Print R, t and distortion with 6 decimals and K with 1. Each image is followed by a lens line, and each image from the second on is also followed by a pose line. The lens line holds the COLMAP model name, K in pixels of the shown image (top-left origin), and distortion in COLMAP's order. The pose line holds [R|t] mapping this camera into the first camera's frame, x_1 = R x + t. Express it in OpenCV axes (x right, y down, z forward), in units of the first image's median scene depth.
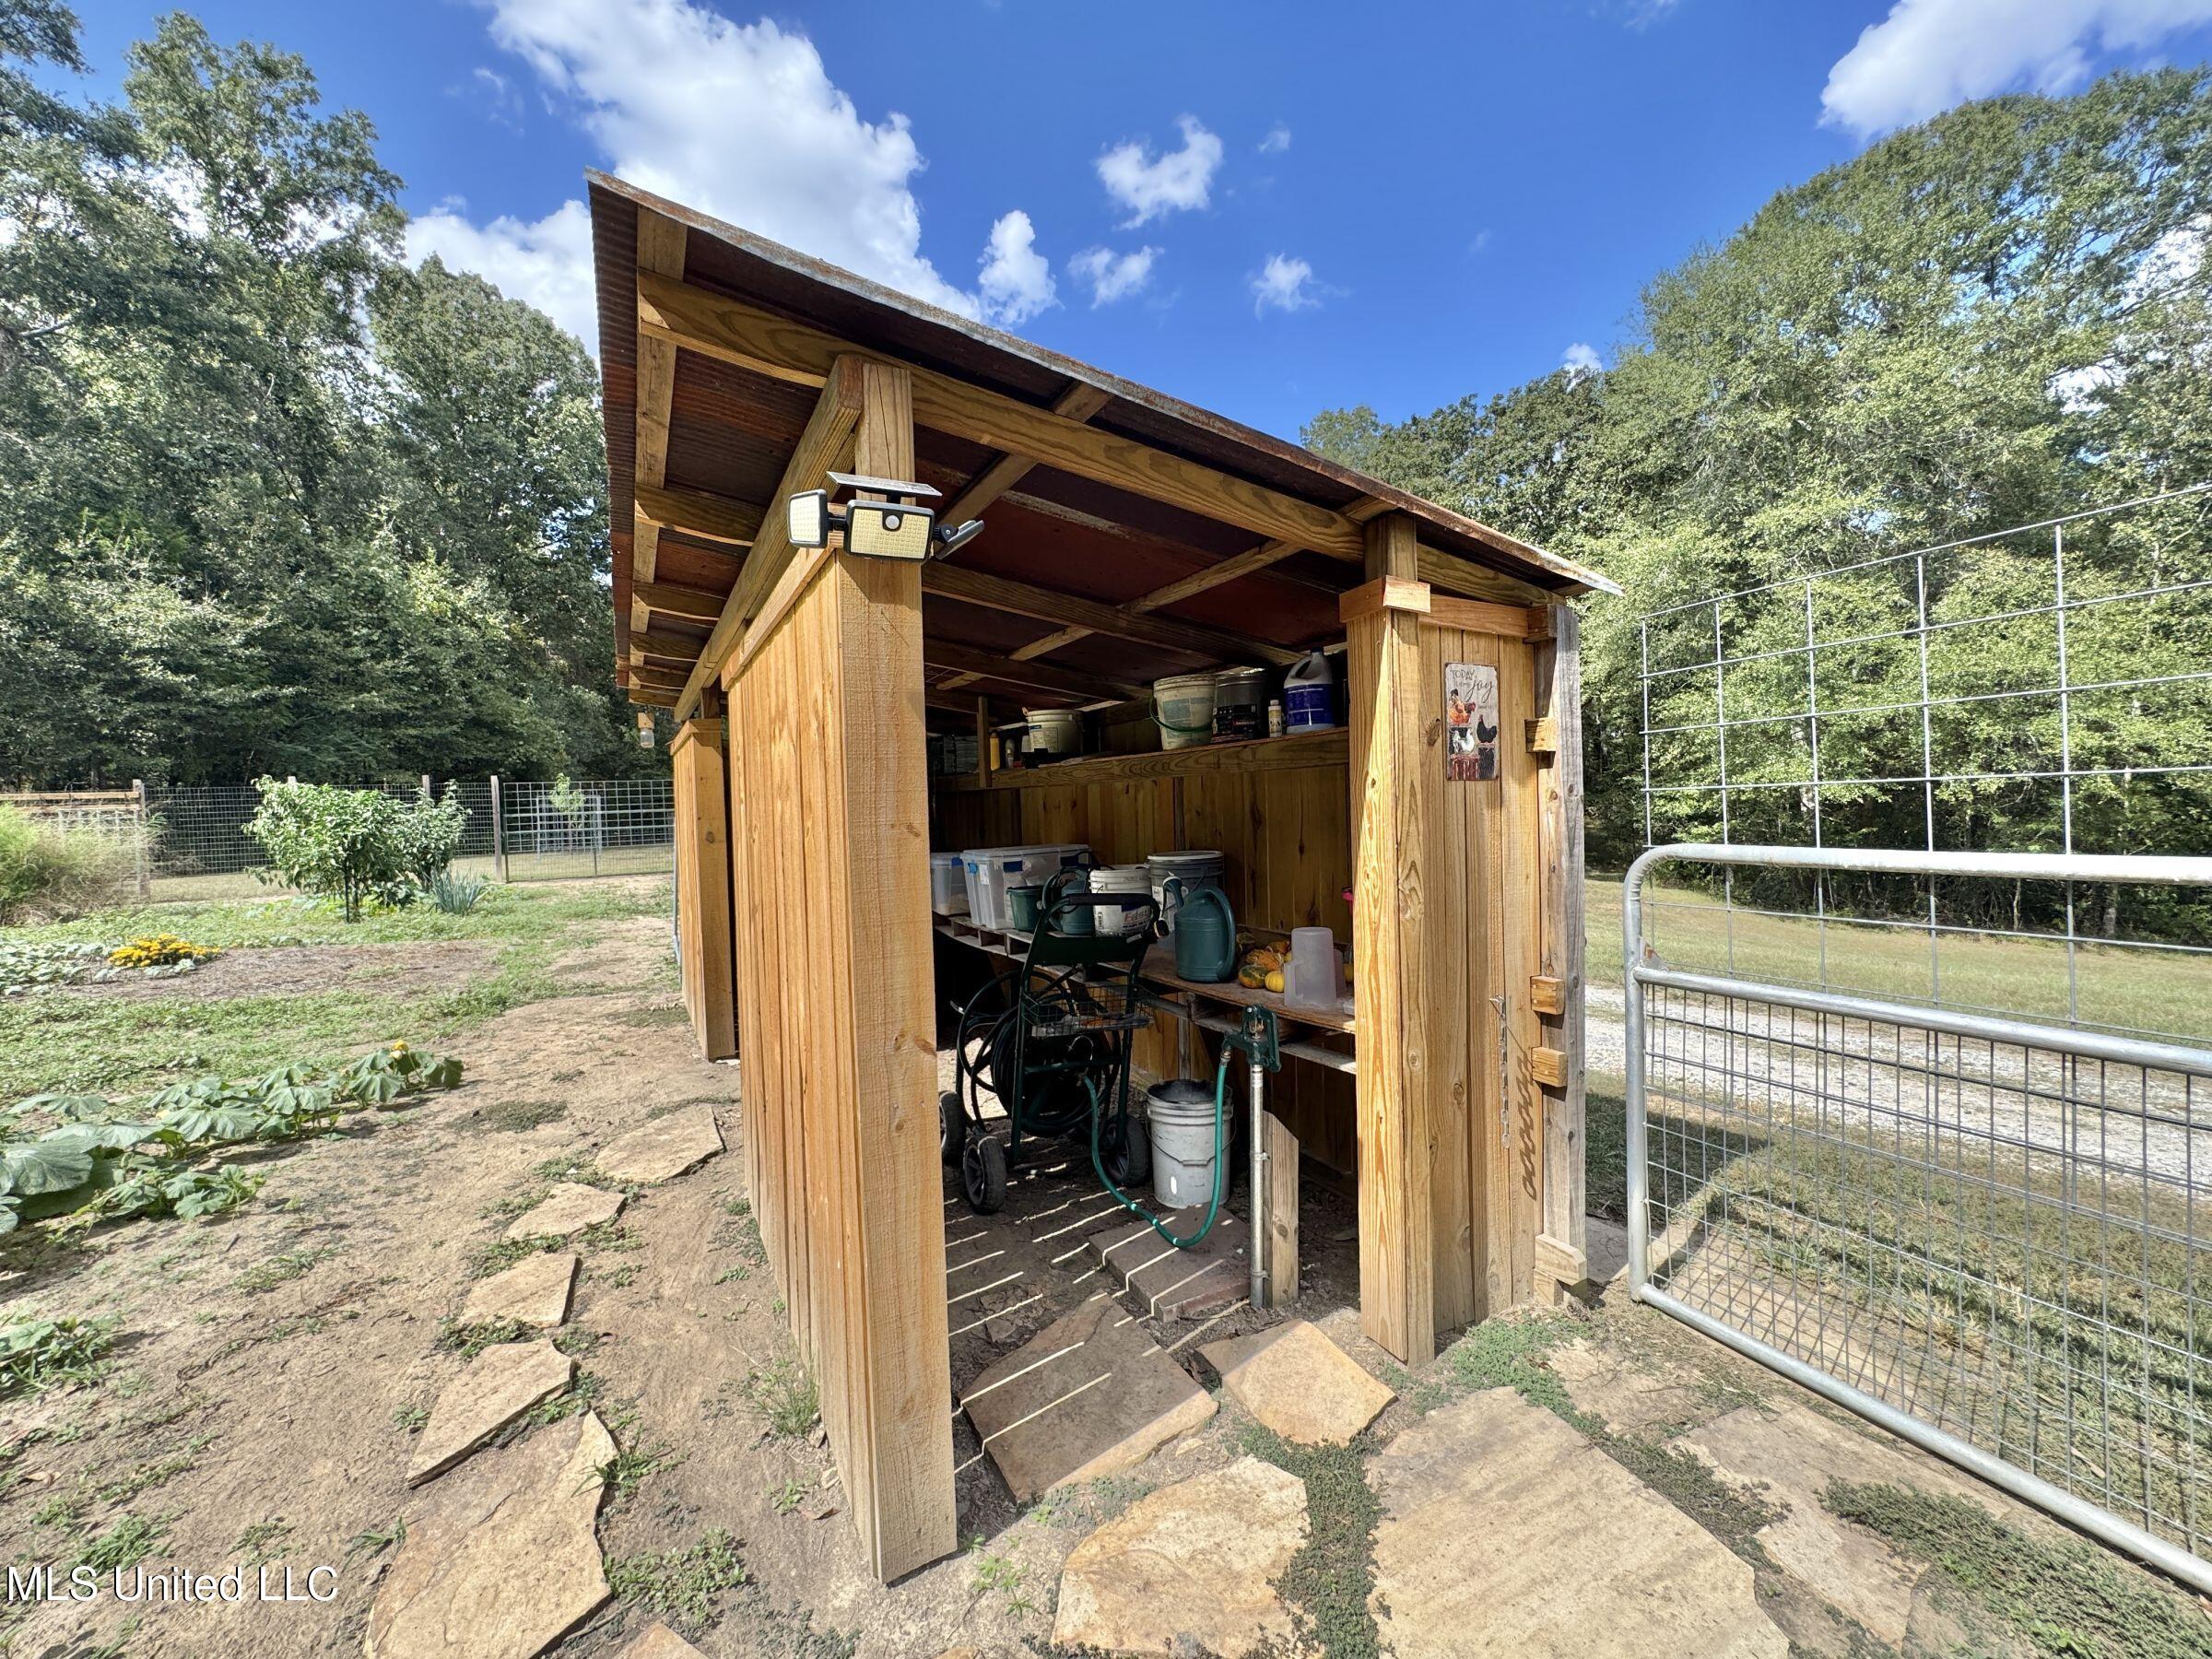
lens RADIAL K [[888.6, 0, 1097.2], [0, 888.6, 822.7], [0, 0, 1]] dist [-0.001281, -0.000186]
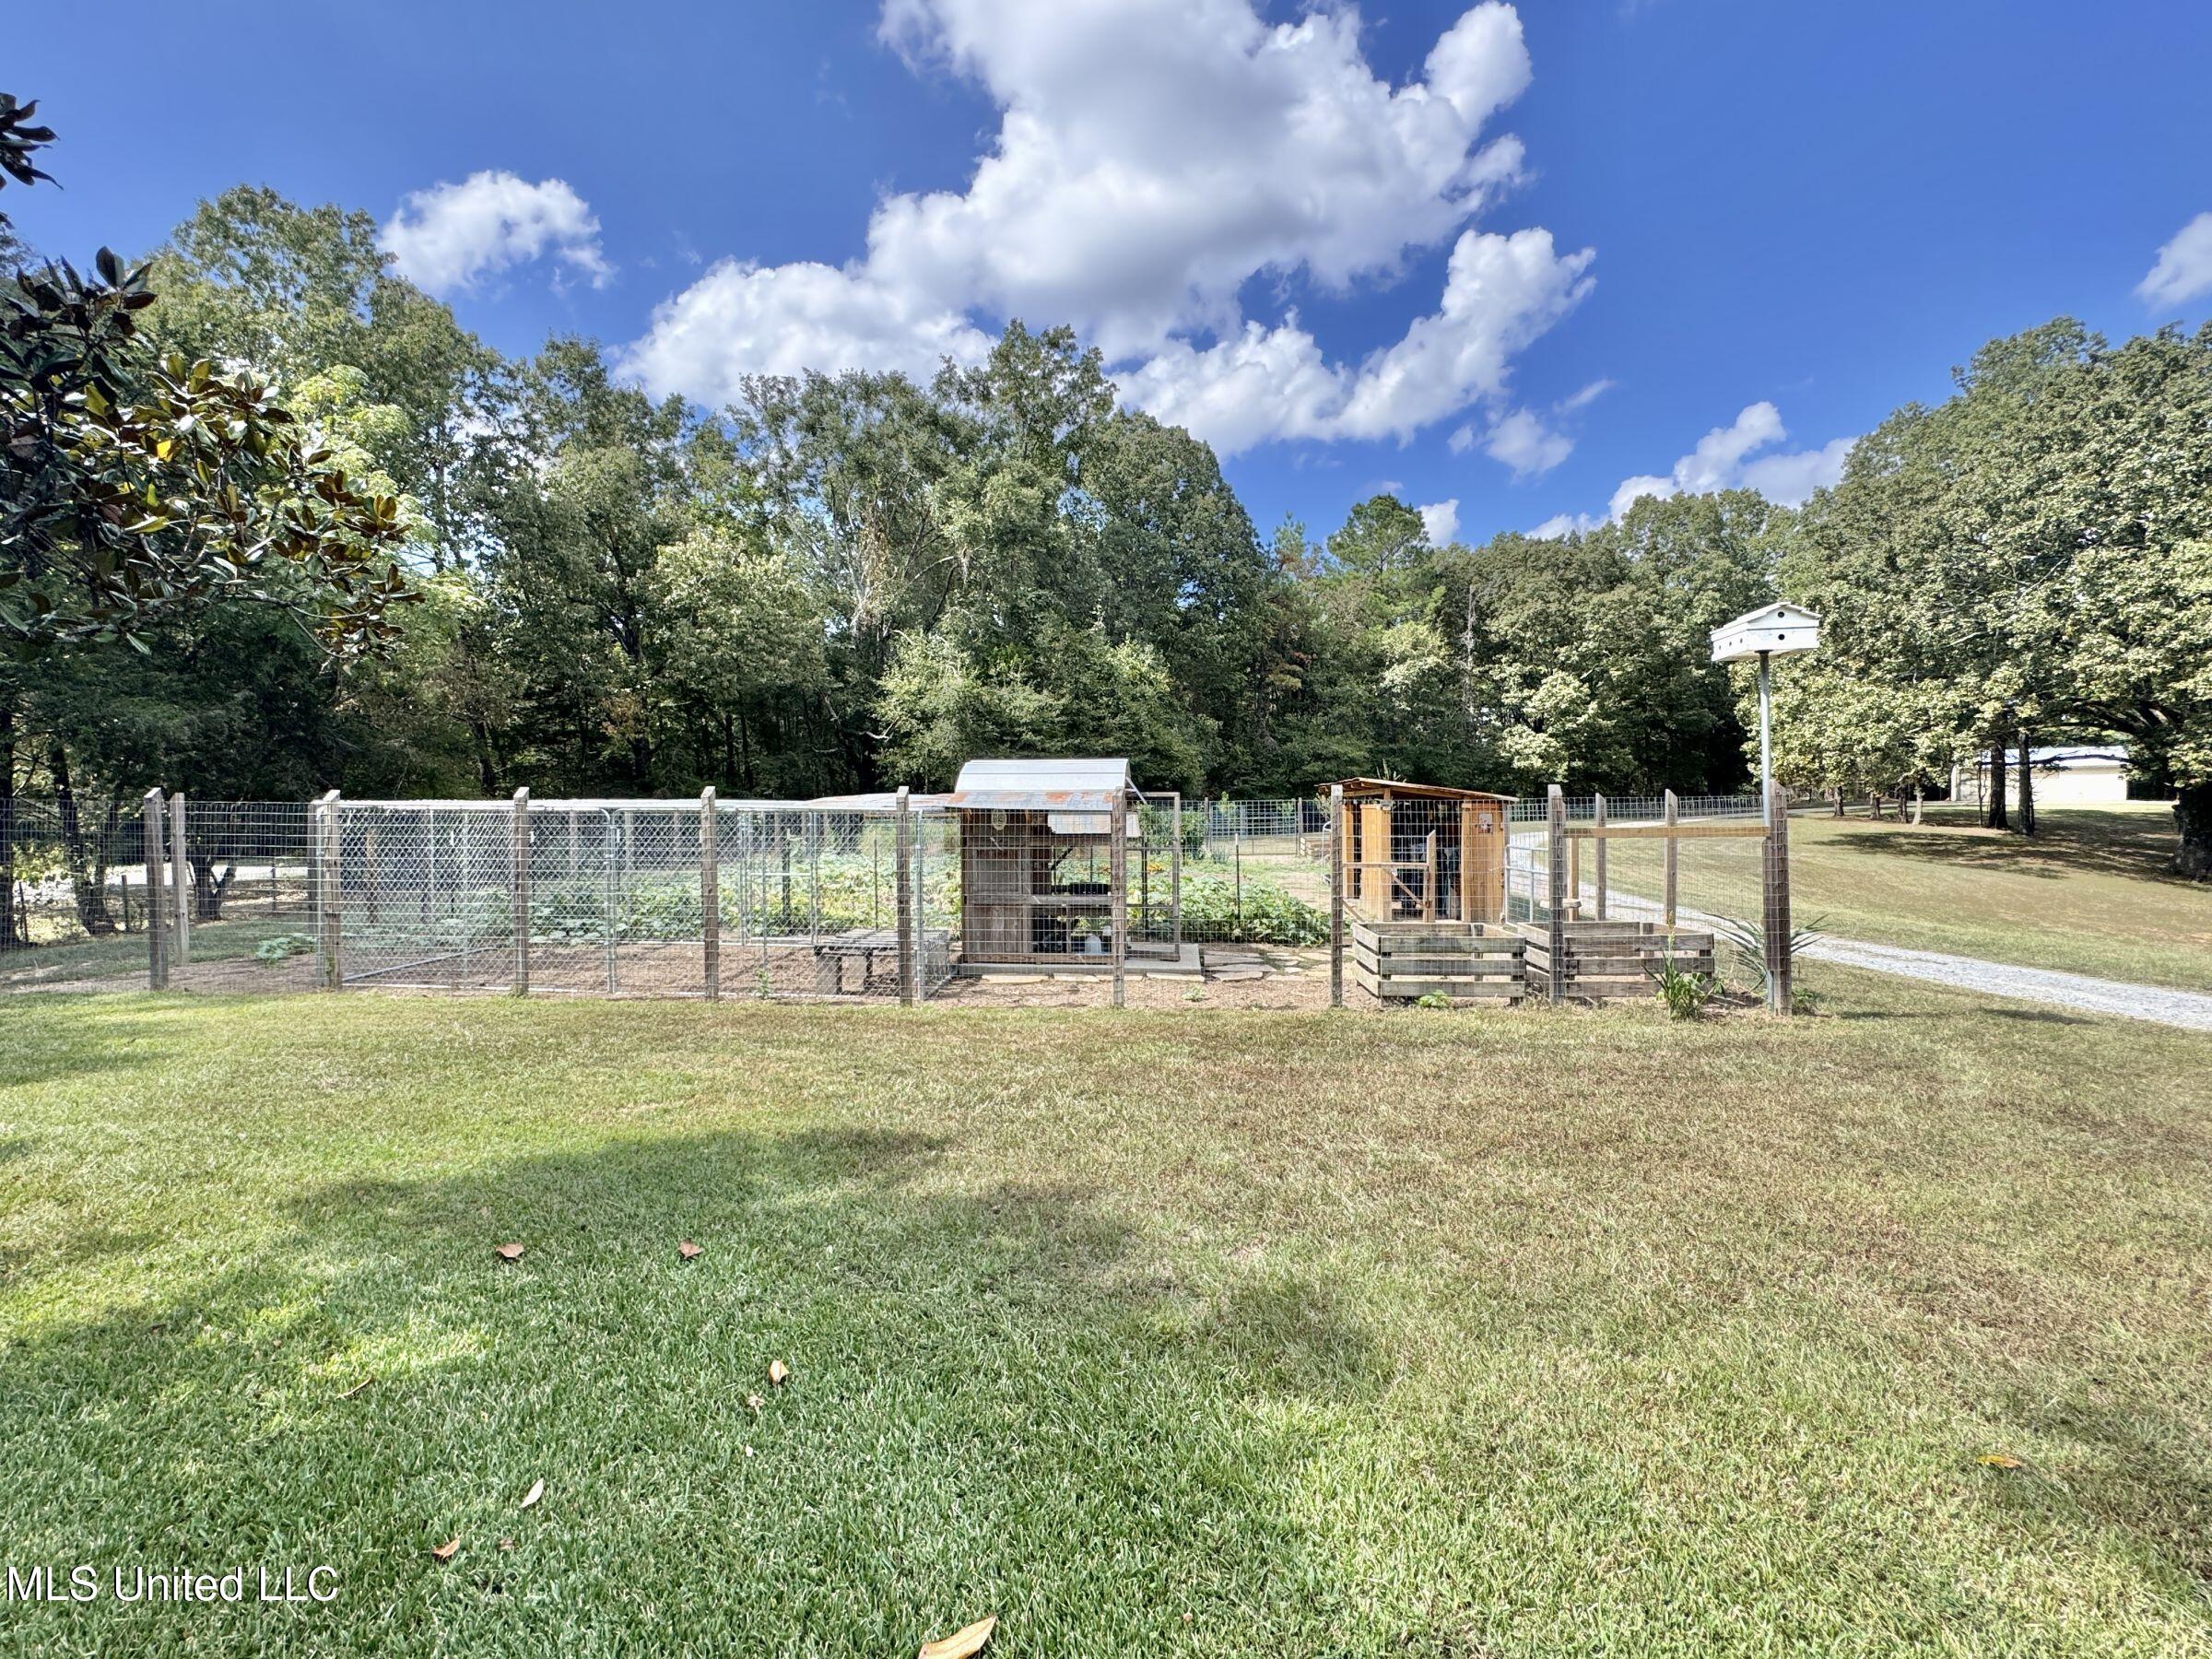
lens RADIAL K [[978.3, 0, 1108.0], [0, 978.3, 818.2], [0, 0, 1]] dist [-0.004517, 0.000668]
pose [[0.840207, 0.022052, -0.541817, 0.296929], [-0.022121, 0.999735, 0.006386, -0.019938], [0.541814, 0.006620, 0.840472, -0.982349]]
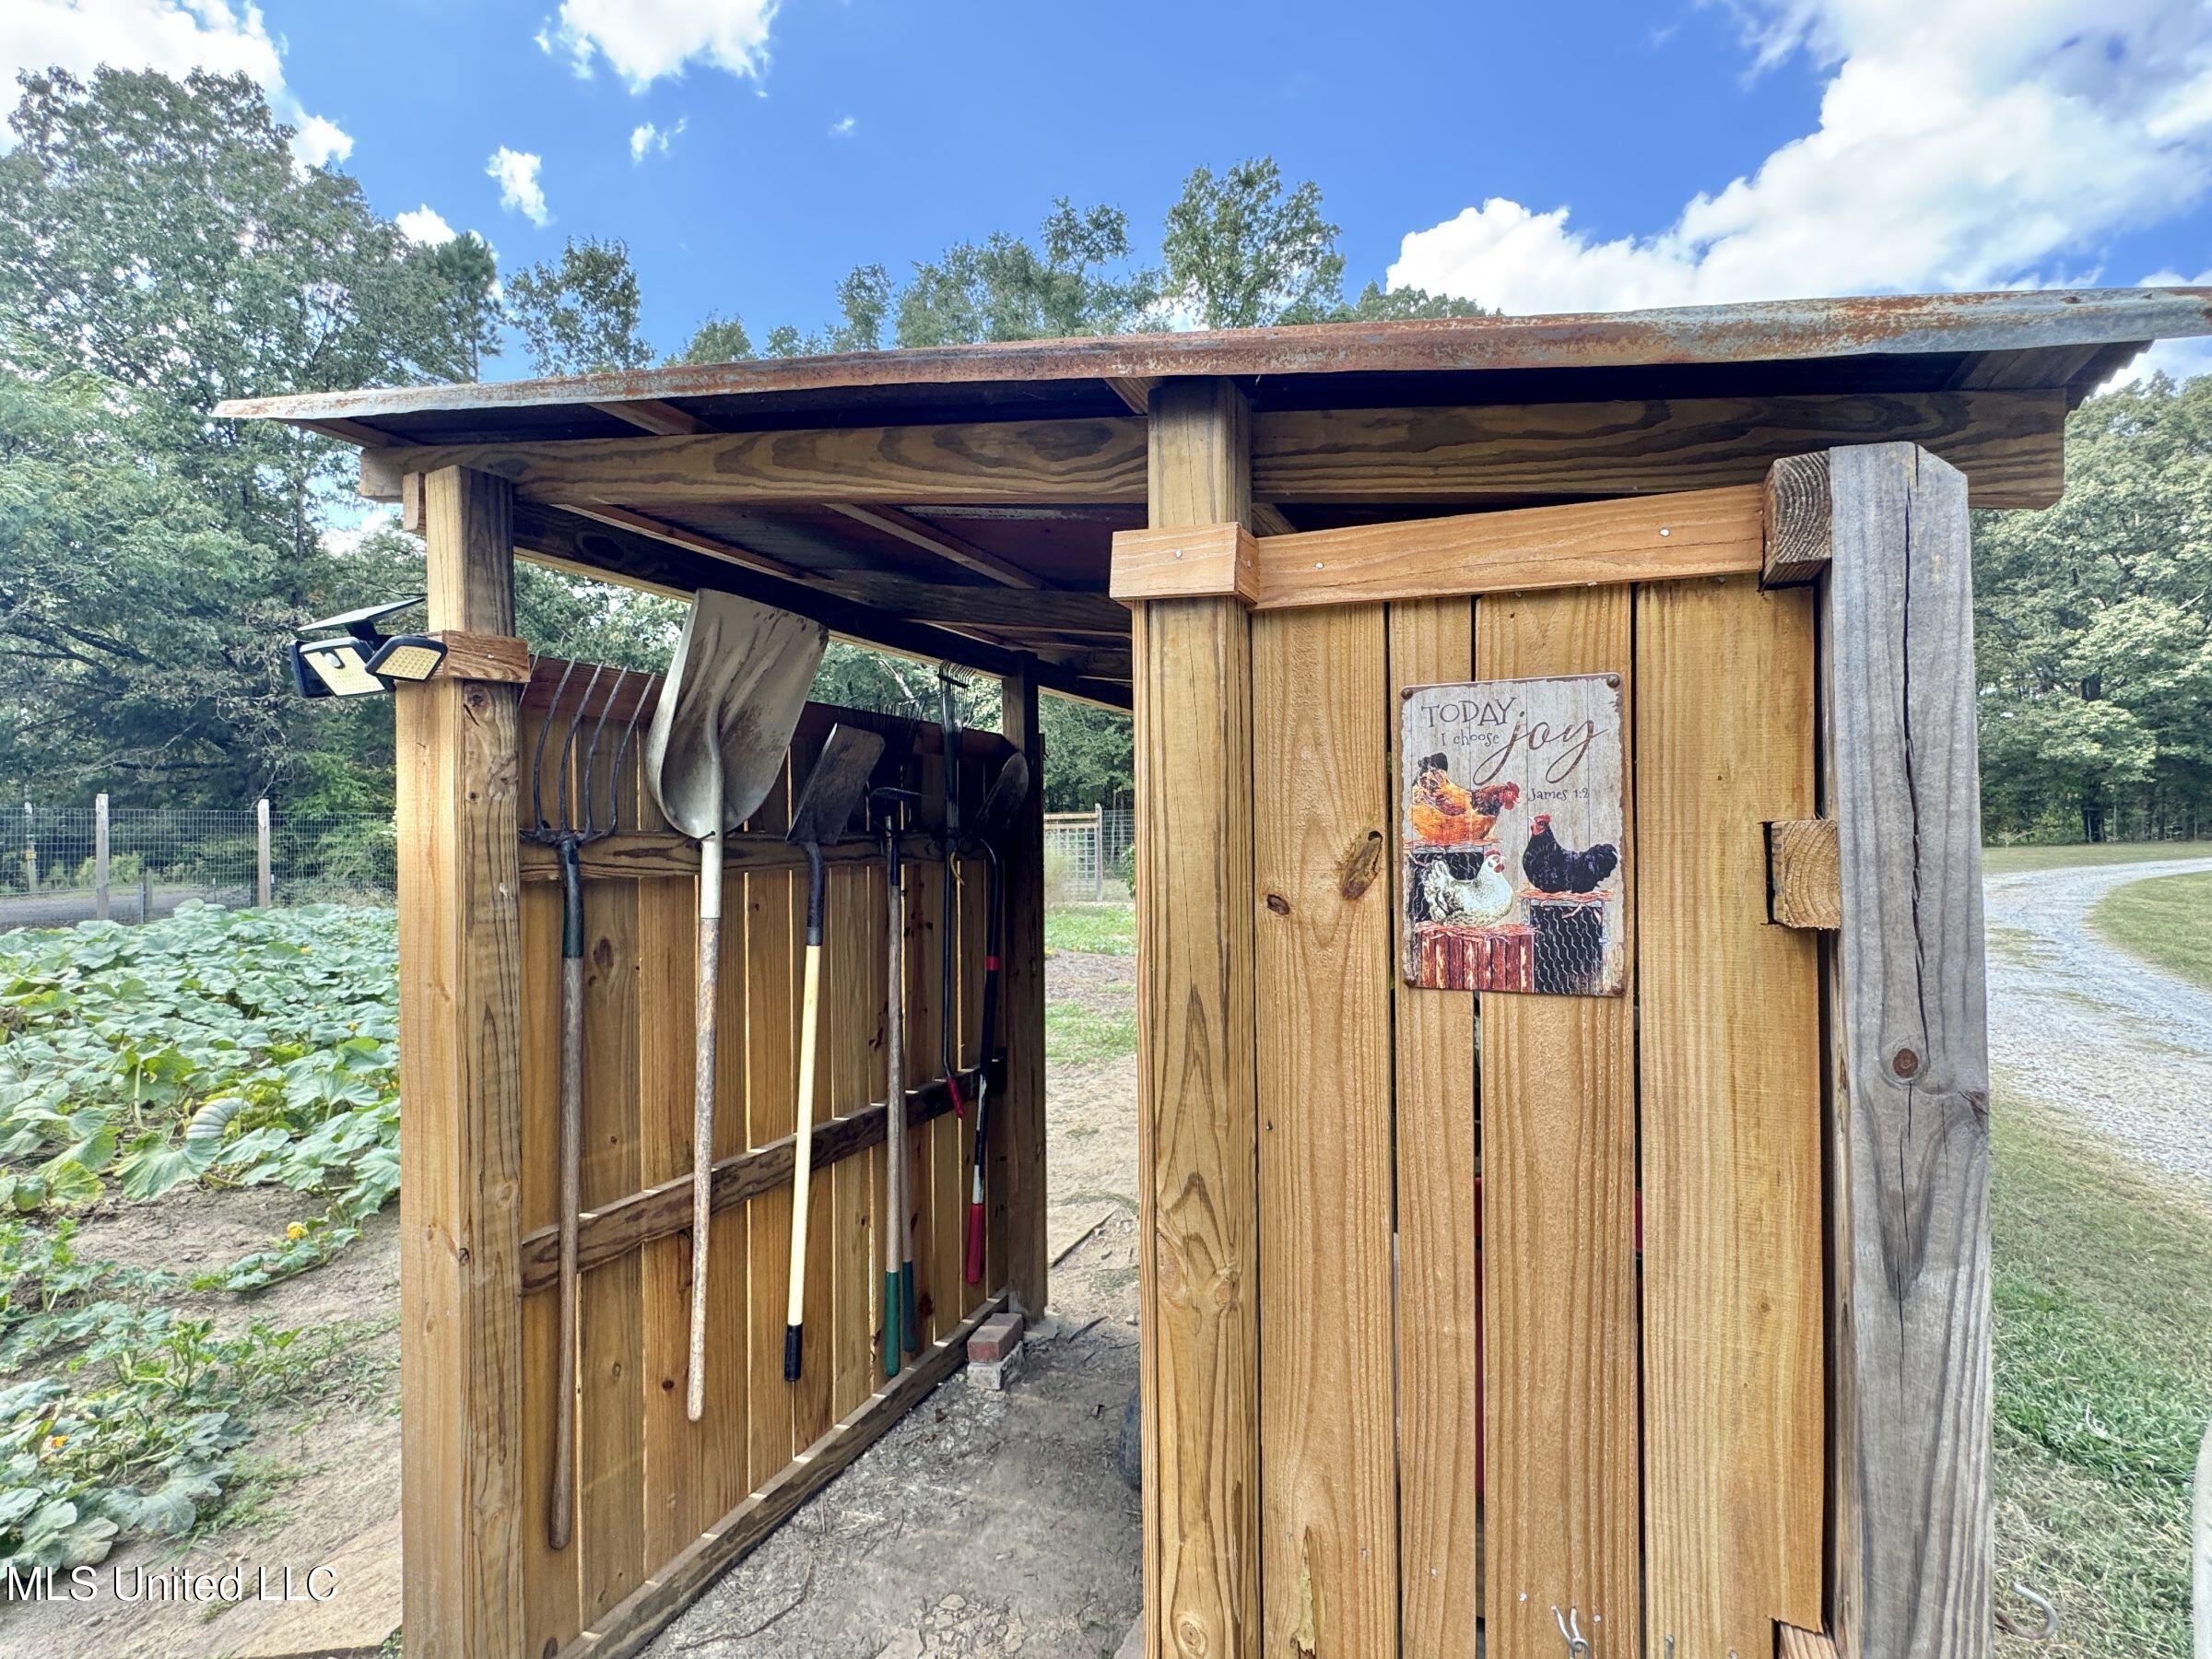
lens RADIAL K [[1044.2, 0, 1094.4], [0, 1044.2, 826.7], [0, 0, 1]] dist [-0.010542, 0.001597]
pose [[0.605139, 0.016291, -0.795953, 0.104051], [-0.024202, 0.999705, 0.002061, -0.017882], [0.795752, 0.018017, 0.605355, 0.093443]]
